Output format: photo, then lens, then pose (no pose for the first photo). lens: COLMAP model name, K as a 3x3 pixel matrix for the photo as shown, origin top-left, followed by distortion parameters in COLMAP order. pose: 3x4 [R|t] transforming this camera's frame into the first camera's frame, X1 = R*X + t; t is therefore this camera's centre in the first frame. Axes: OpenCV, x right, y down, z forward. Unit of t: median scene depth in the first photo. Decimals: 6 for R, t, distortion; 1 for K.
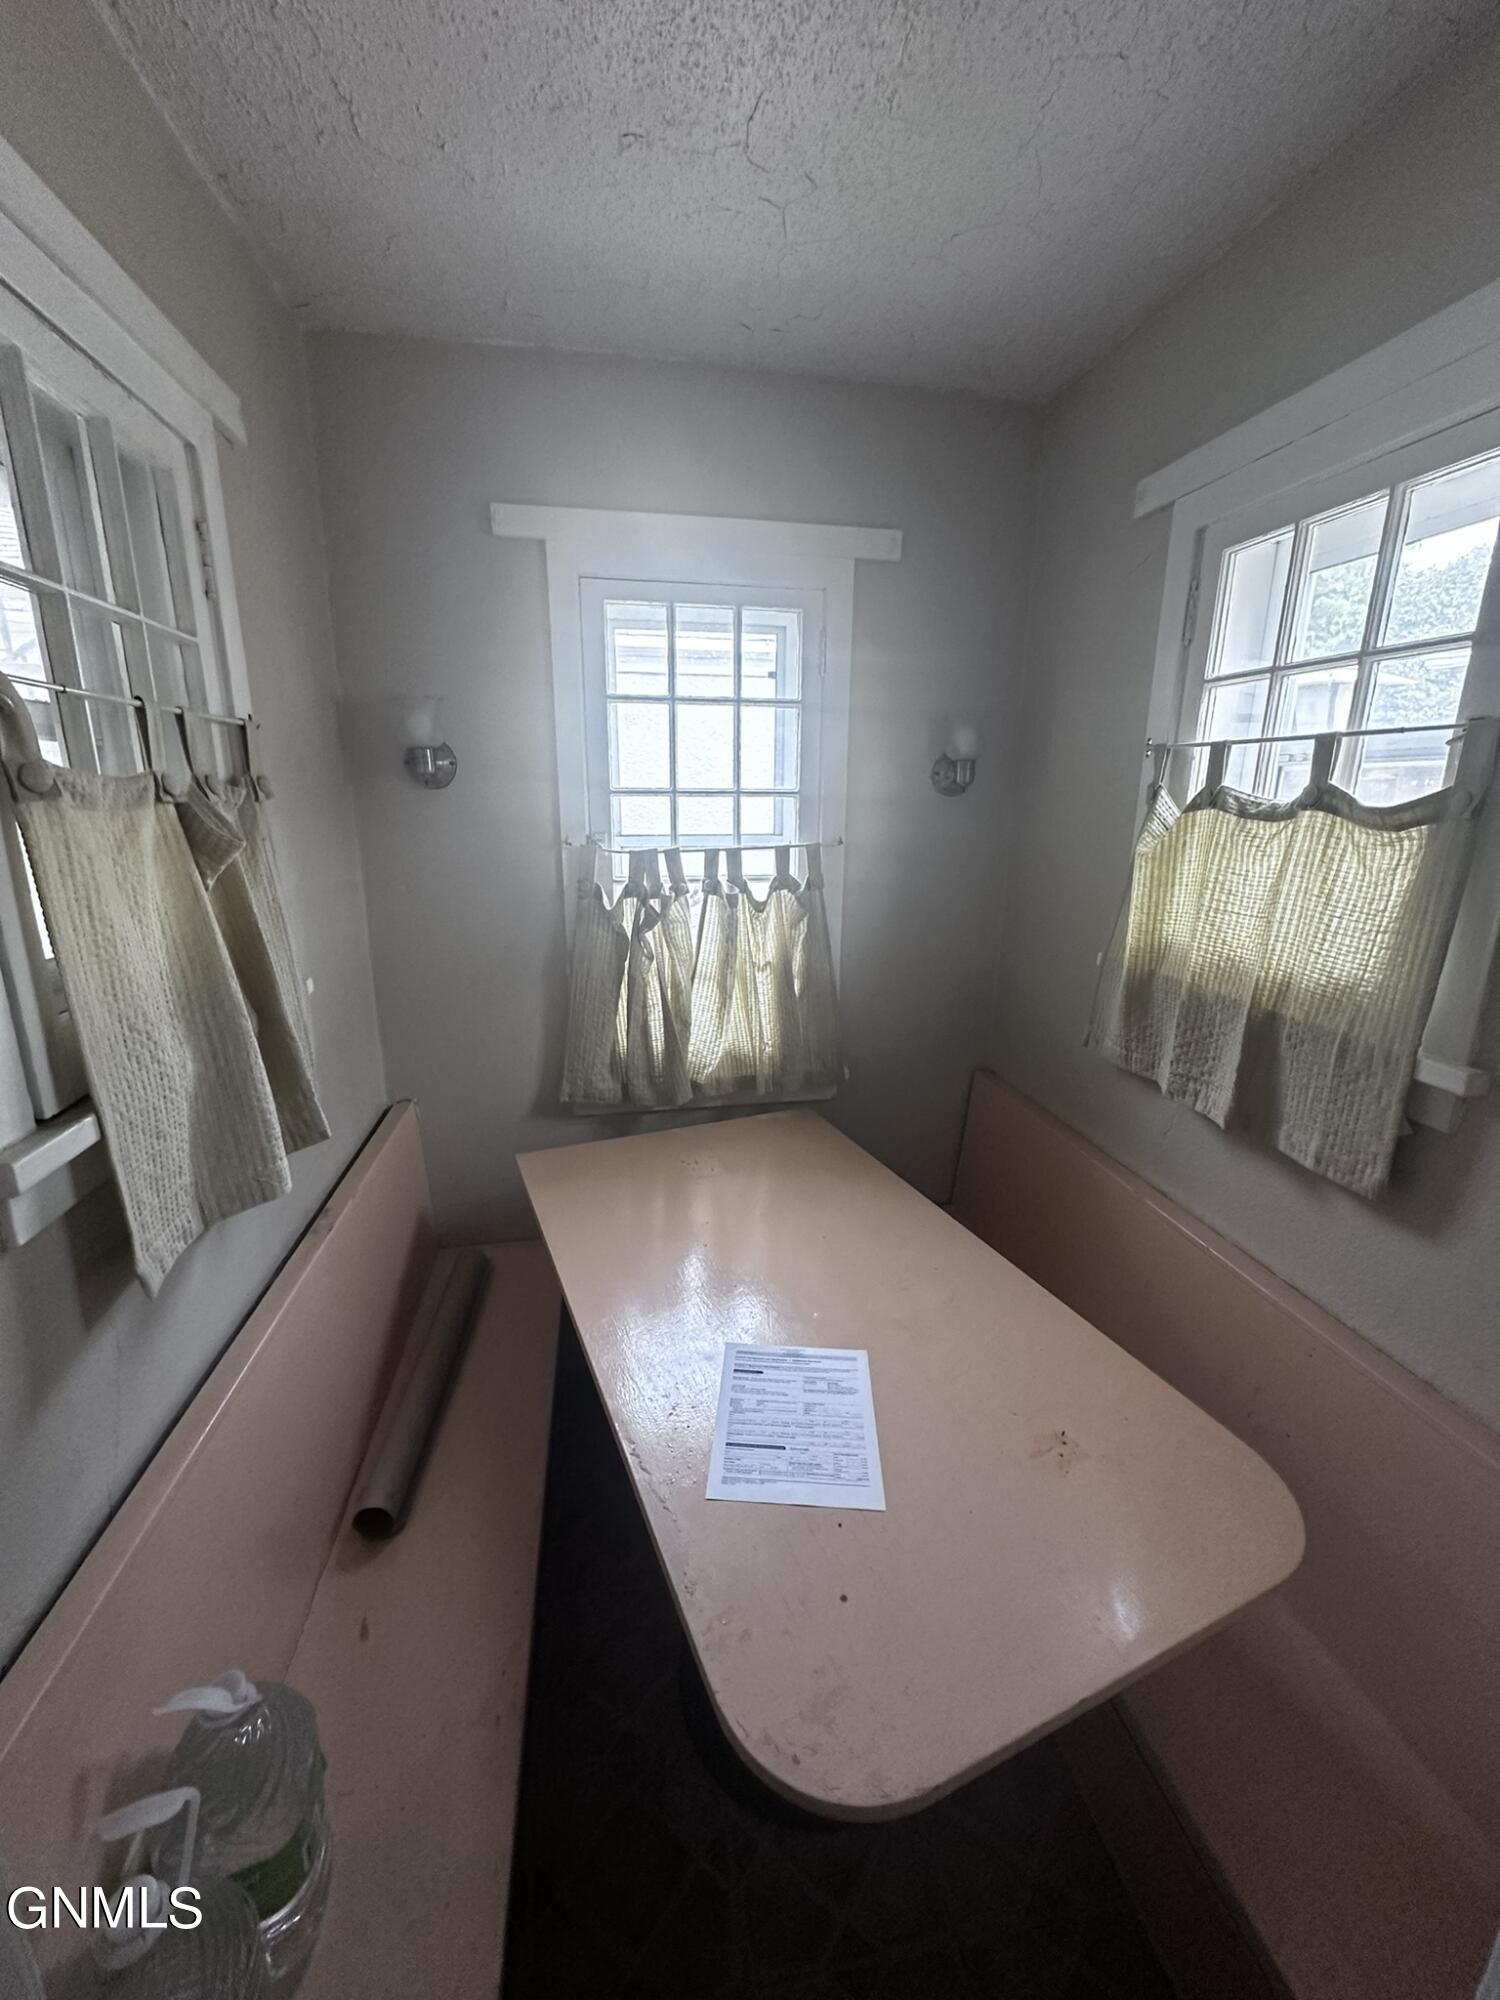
lens RADIAL K [[813.1, 0, 750.0], [0, 813.1, 1000.0], [0, 0, 1]] dist [-0.001826, 0.000090]
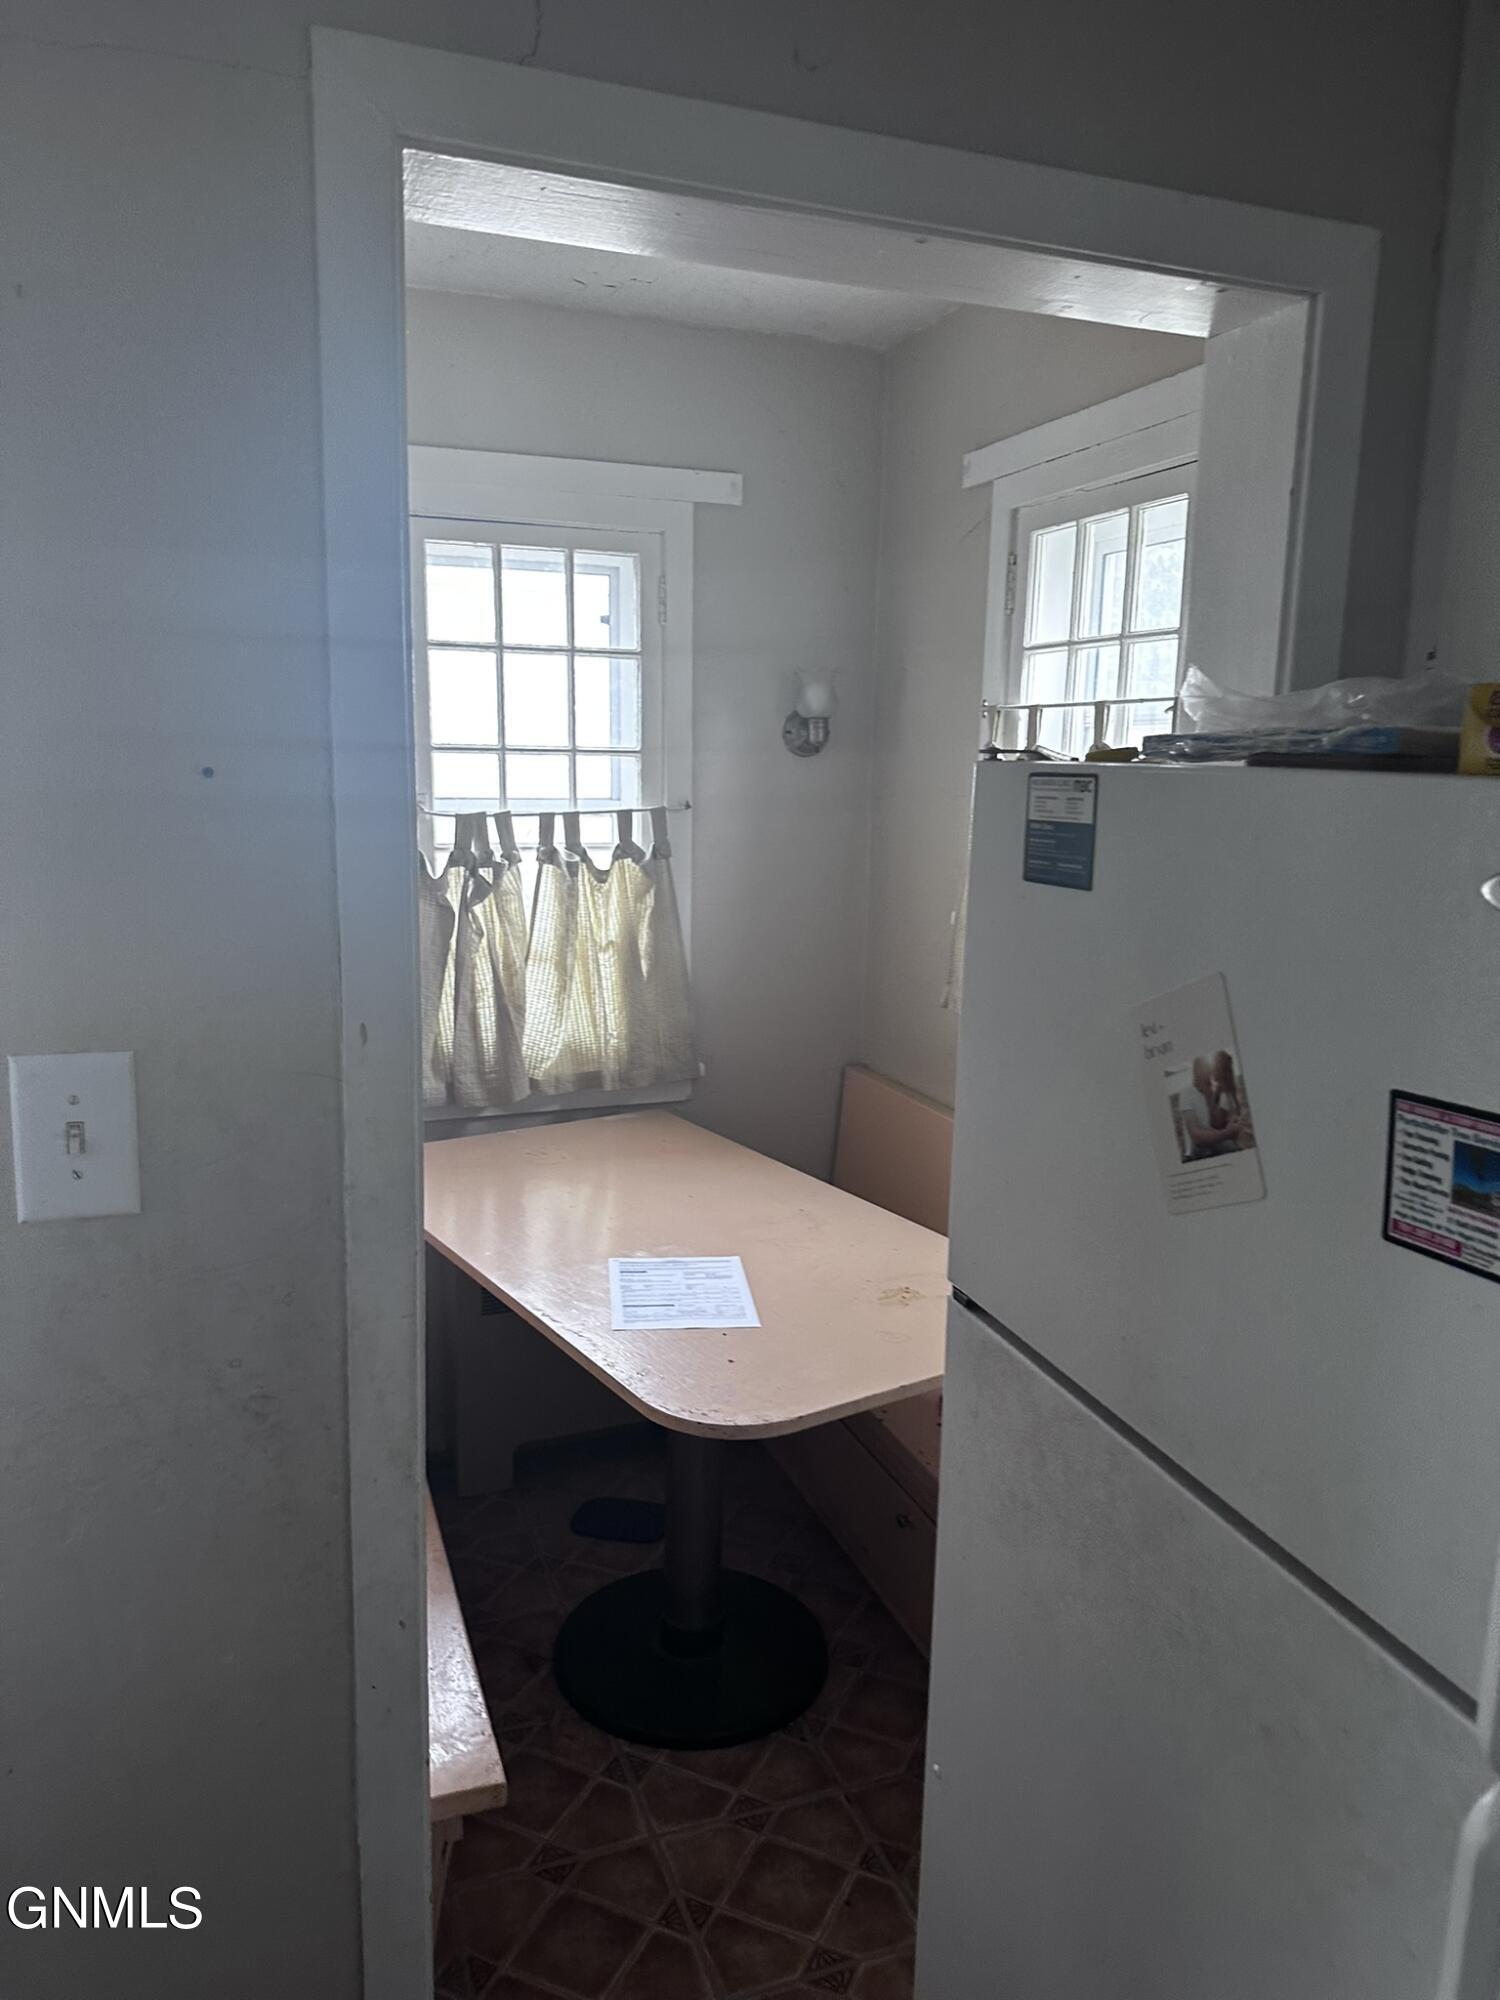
lens RADIAL K [[1407.9, 0, 740.0], [0, 1407.9, 1046.7], [0, 0, 1]] dist [0.071447, -0.001040]
pose [[0.985542, -0.027692, 0.167155, -0.104259], [0.036019, 0.998245, -0.046996, 0.153339], [-0.165560, 0.052337, 0.984810, -0.559888]]
